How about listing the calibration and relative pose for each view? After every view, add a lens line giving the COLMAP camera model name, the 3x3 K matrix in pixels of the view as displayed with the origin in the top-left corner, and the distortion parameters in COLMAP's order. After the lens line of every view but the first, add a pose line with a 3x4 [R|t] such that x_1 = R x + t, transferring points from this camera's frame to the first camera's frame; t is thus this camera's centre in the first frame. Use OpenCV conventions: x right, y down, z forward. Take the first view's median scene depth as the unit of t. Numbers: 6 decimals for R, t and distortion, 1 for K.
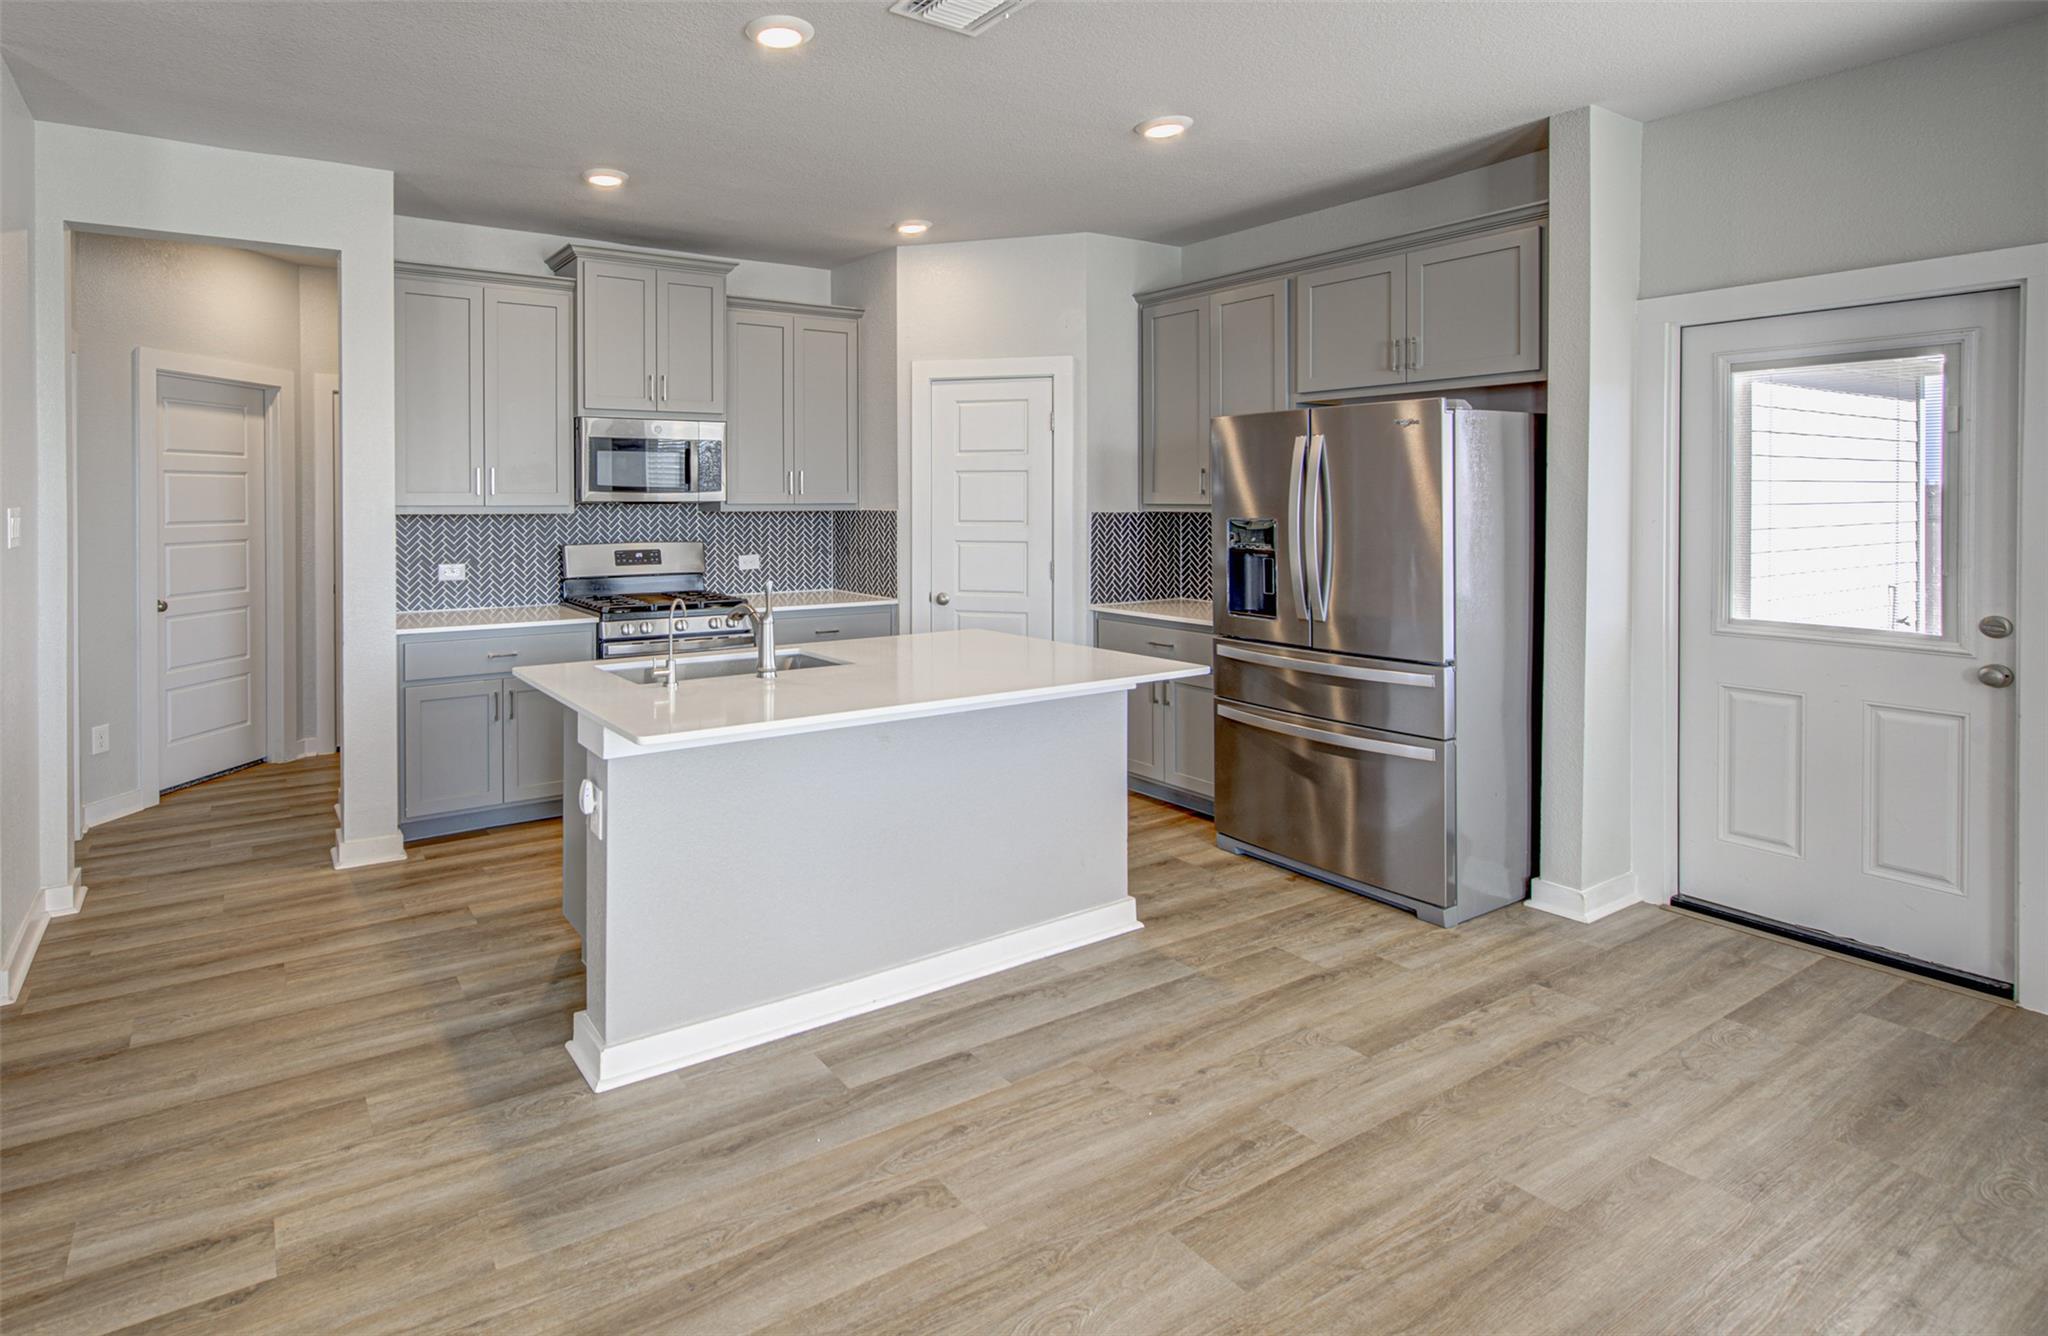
lens RADIAL K [[1021.0, 0, 787.3], [0, 1021.0, 506.8], [0, 0, 1]] dist [-0.000472, -0.000390]
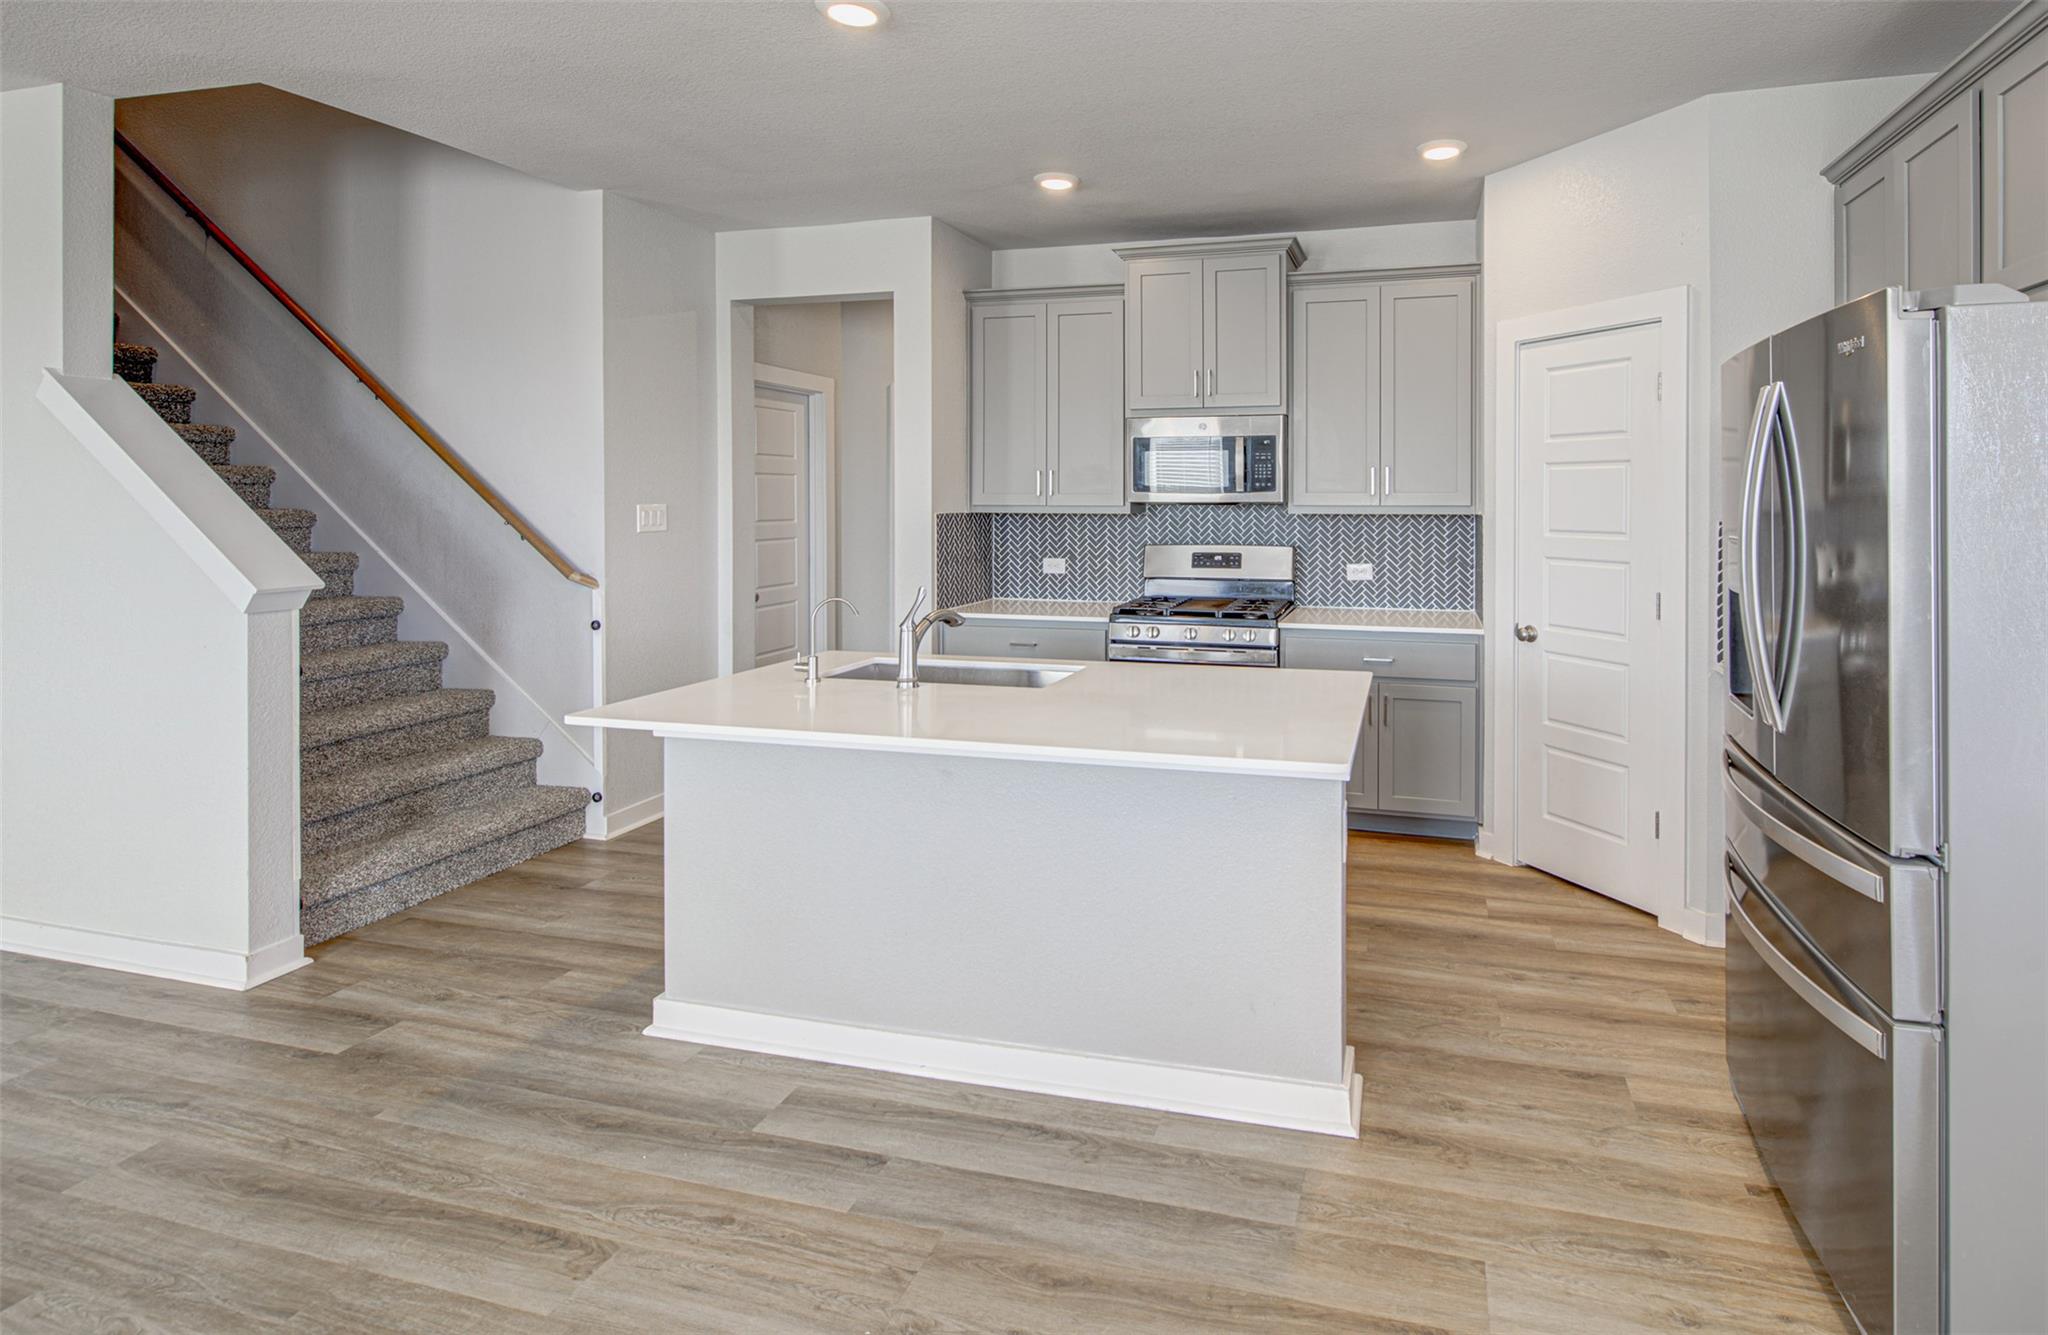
lens RADIAL K [[994.8, 0, 1176.6], [0, 994.8, 507.9], [0, 0, 1]] dist [-0.001602, -0.001034]
pose [[0.731623, 0.008210, -0.681660, 0.585057], [-0.007300, 0.999965, 0.004209, -0.004458], [0.681670, 0.001897, 0.731657, 0.364155]]
